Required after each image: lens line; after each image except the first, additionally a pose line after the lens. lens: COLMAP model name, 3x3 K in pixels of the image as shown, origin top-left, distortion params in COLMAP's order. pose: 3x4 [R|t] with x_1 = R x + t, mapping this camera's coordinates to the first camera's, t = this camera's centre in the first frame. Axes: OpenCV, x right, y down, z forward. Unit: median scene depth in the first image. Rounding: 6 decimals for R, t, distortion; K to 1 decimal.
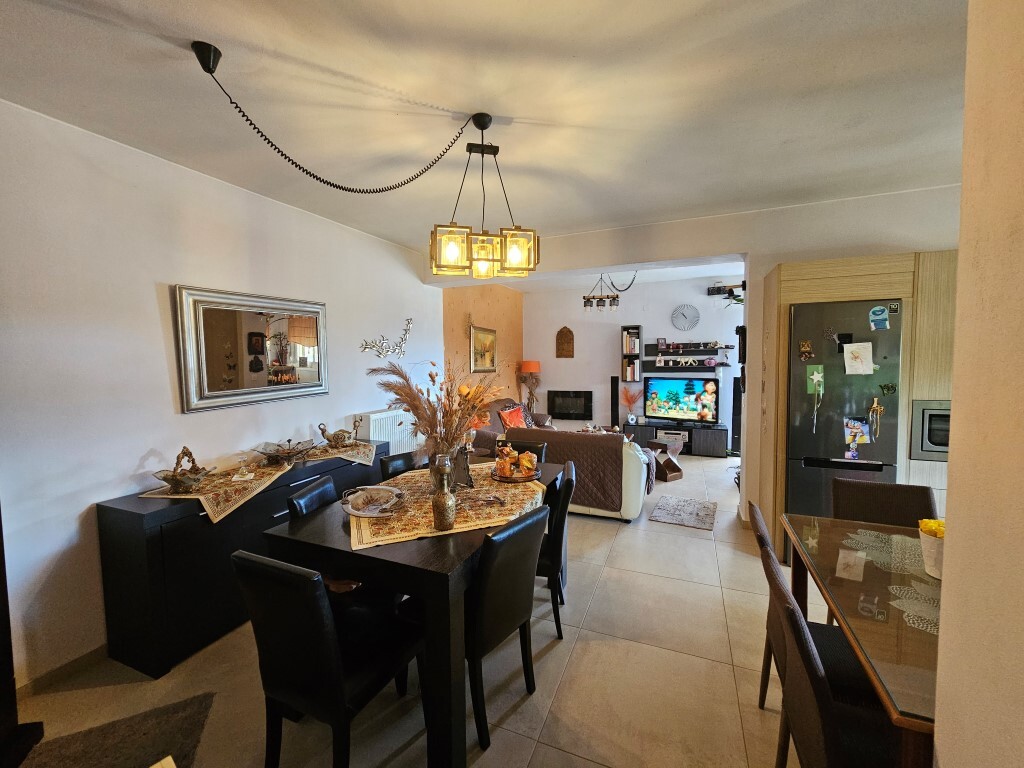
lens RADIAL K [[420.1, 0, 507.3], [0, 420.1, 382.8], [0, 0, 1]] dist [0.002865, 0.000281]
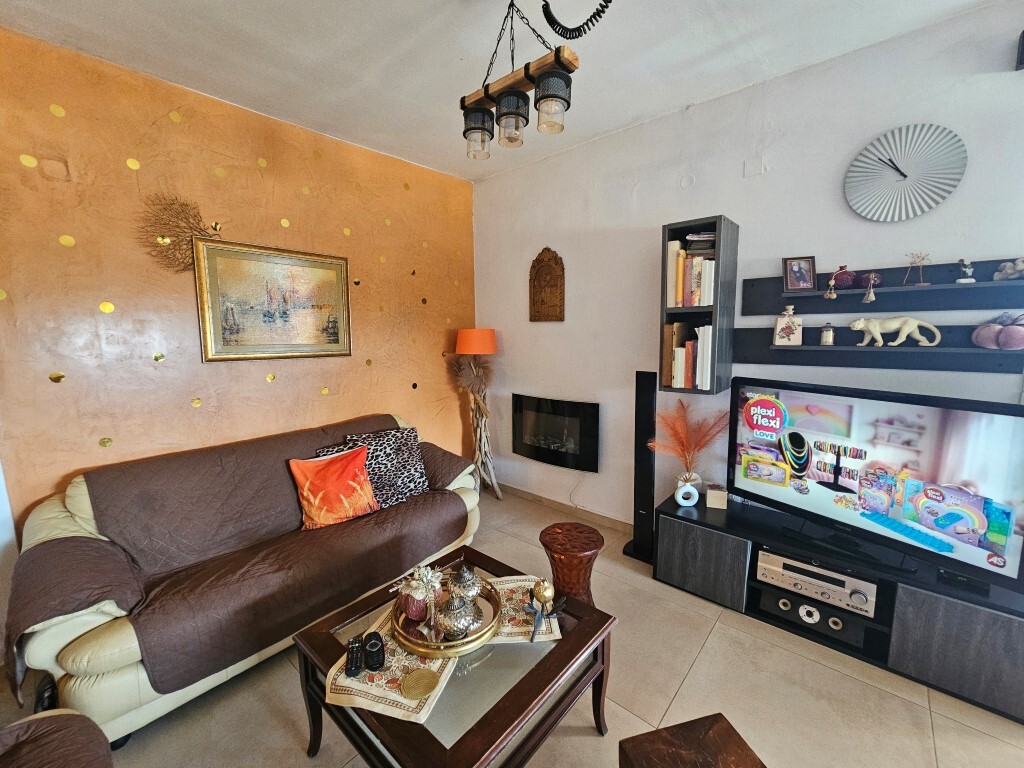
lens RADIAL K [[420.1, 0, 508.6], [0, 420.1, 381.5], [0, 0, 1]] dist [0.002865, 0.000281]
pose [[0.945847, 0.042985, -0.321754, 0.267616], [-0.019671, 0.996962, 0.075361, -0.032696], [0.324016, -0.064951, 0.943819, 0.629275]]
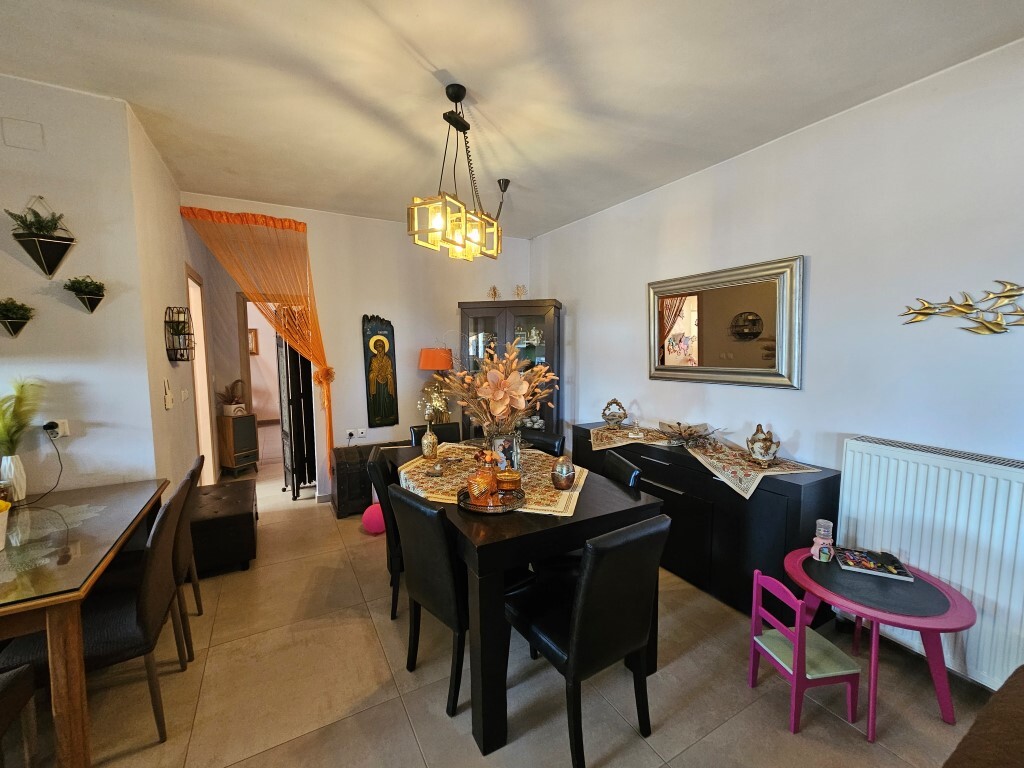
lens RADIAL K [[420.1, 0, 505.5], [0, 420.1, 383.6], [0, 0, 1]] dist [0.002865, 0.000281]
pose [[-0.612964, 0.091233, -0.784826, 0.741055], [-0.038994, 0.988608, 0.145377, -0.118145], [0.789148, 0.119714, -0.602423, 1.891096]]
